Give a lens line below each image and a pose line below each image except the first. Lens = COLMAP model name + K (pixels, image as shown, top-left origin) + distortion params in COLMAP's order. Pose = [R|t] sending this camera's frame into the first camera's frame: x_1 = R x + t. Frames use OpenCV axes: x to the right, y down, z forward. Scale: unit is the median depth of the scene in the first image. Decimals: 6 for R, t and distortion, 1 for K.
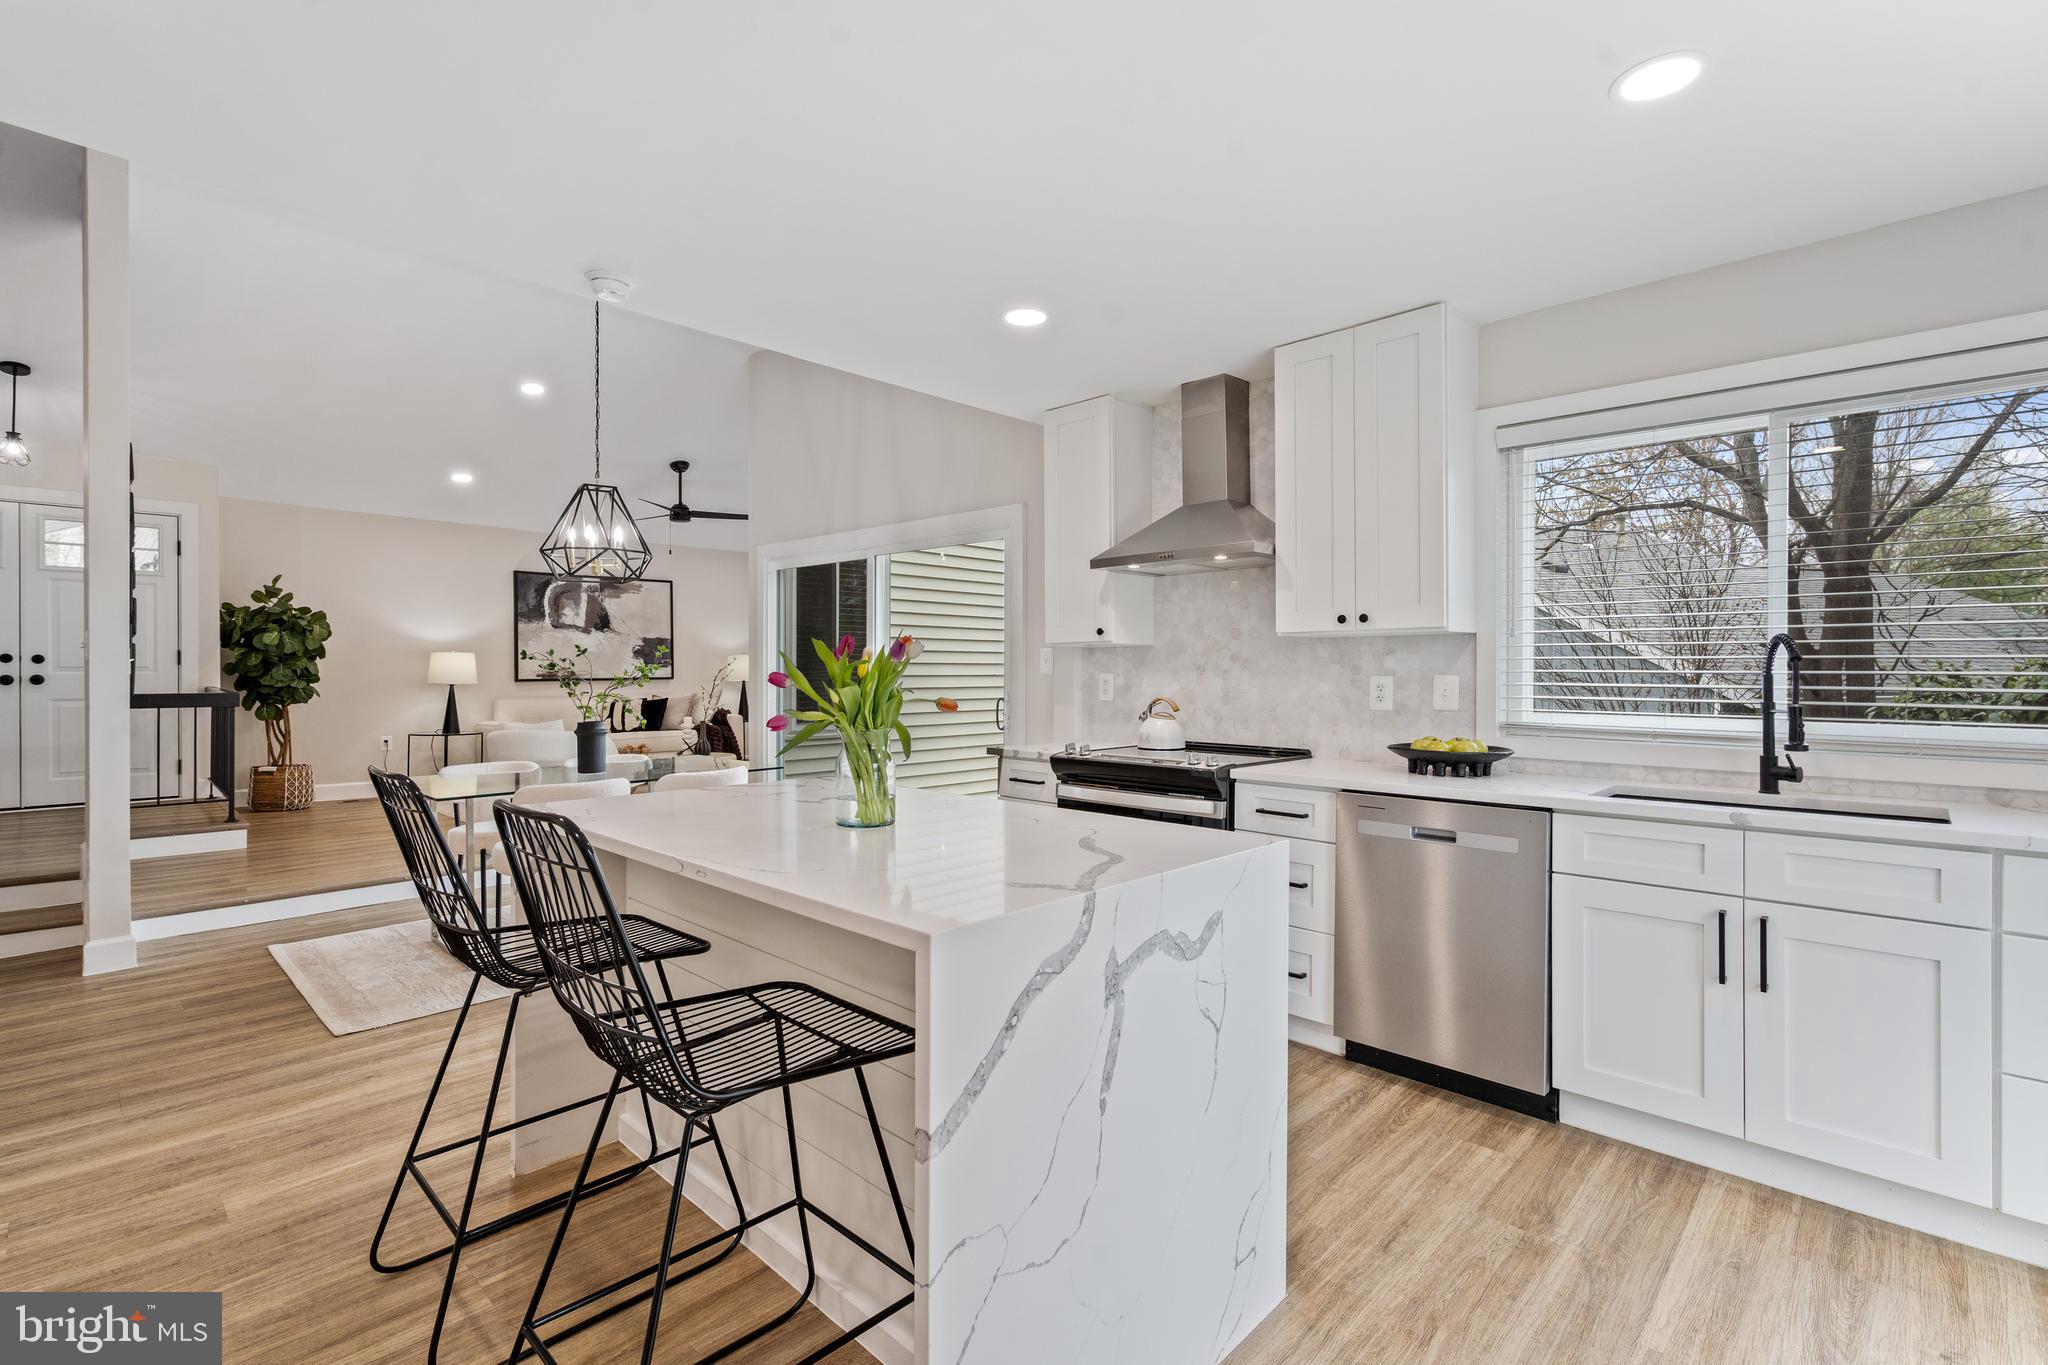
lens RADIAL K [[933.5, 0, 1017.9], [0, 933.5, 669.6], [0, 0, 1]] dist [-0.008143, 0.003373]
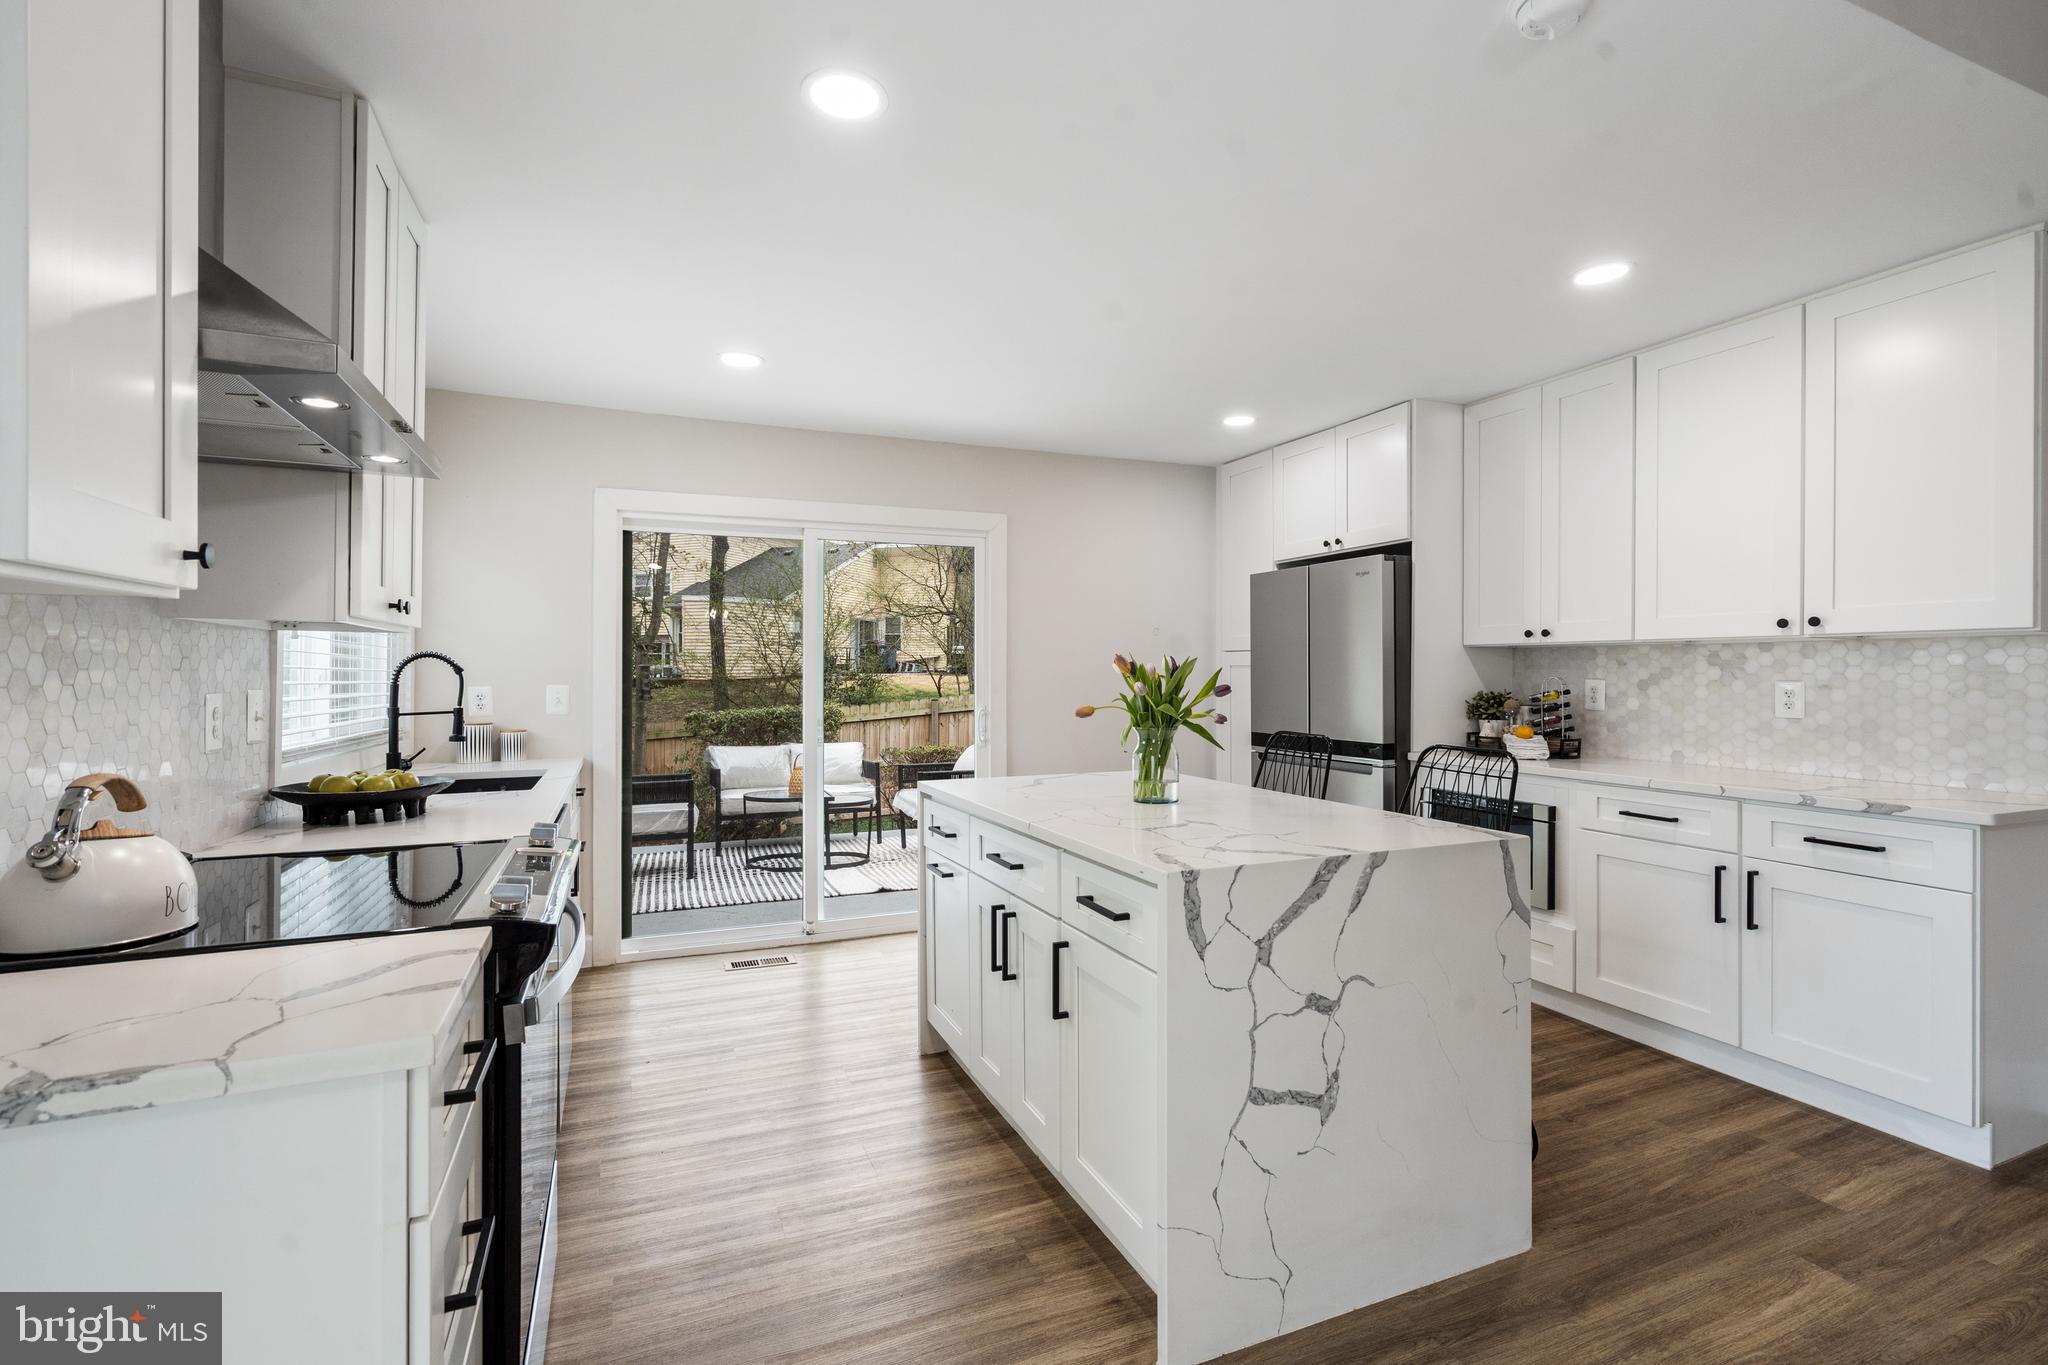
lens RADIAL K [[933.5, 0, 1029.2], [0, 933.5, 665.6], [0, 0, 1]] dist [-0.008143, 0.003373]
pose [[-0.922301, 0.003271, 0.386459, -0.240226], [-0.000798, 0.999946, -0.010368, -0.003979], [-0.386472, -0.009870, -0.922248, 1.078170]]
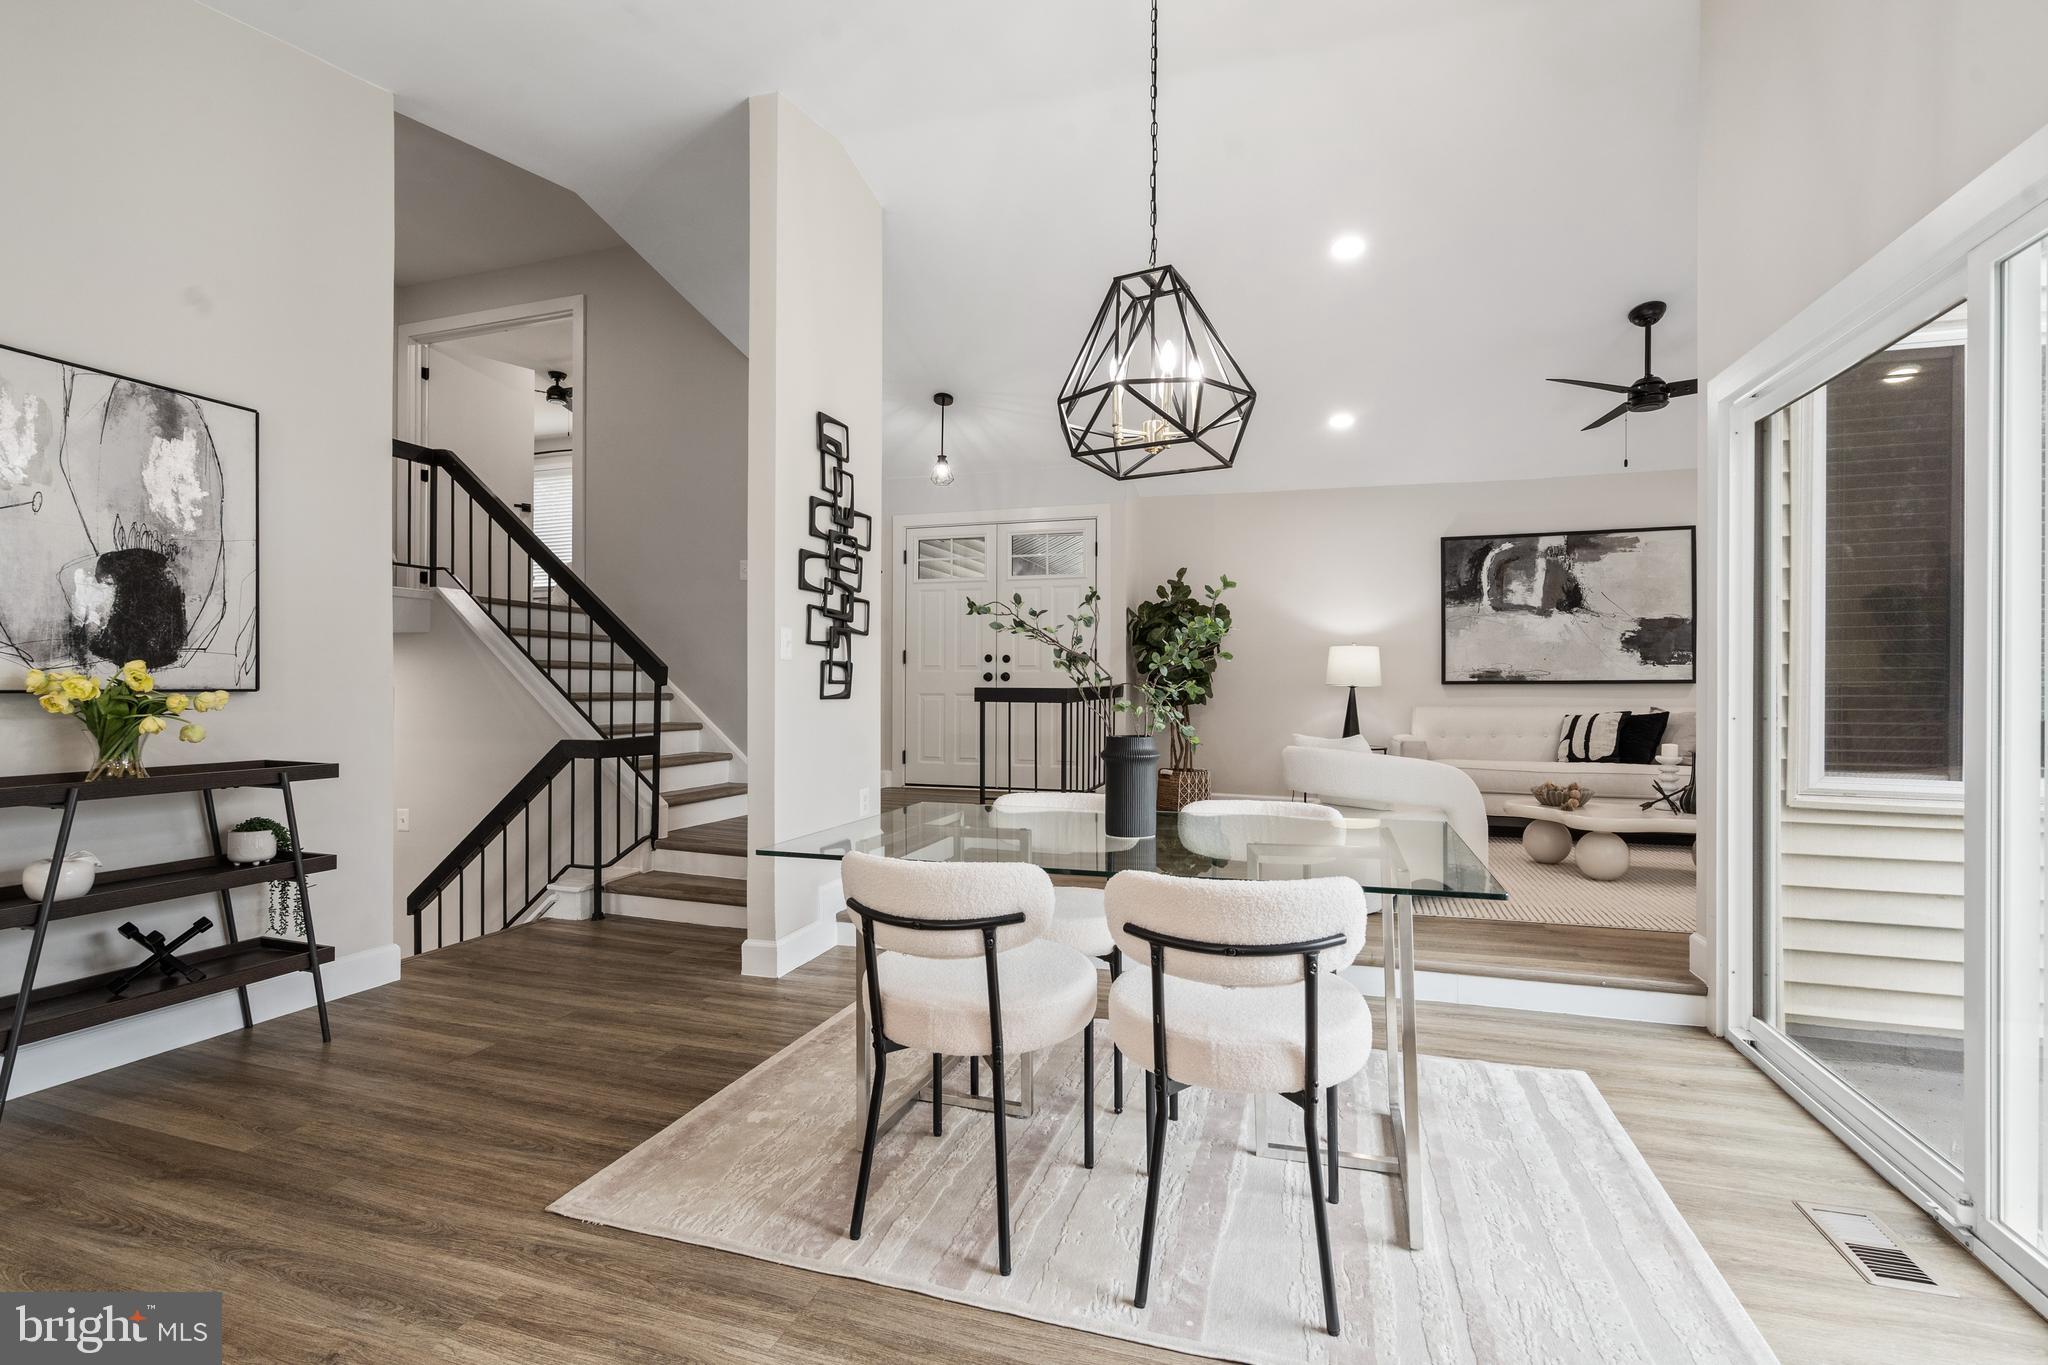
lens RADIAL K [[933.5, 0, 1022.8], [0, 933.5, 684.4], [0, 0, 1]] dist [-0.008143, 0.003373]
pose [[0.441585, 0.001088, -0.897219, -0.020938], [-0.002645, 0.999996, -0.000090, 0.029036], [0.897215, 0.002413, 0.441586, 0.741131]]
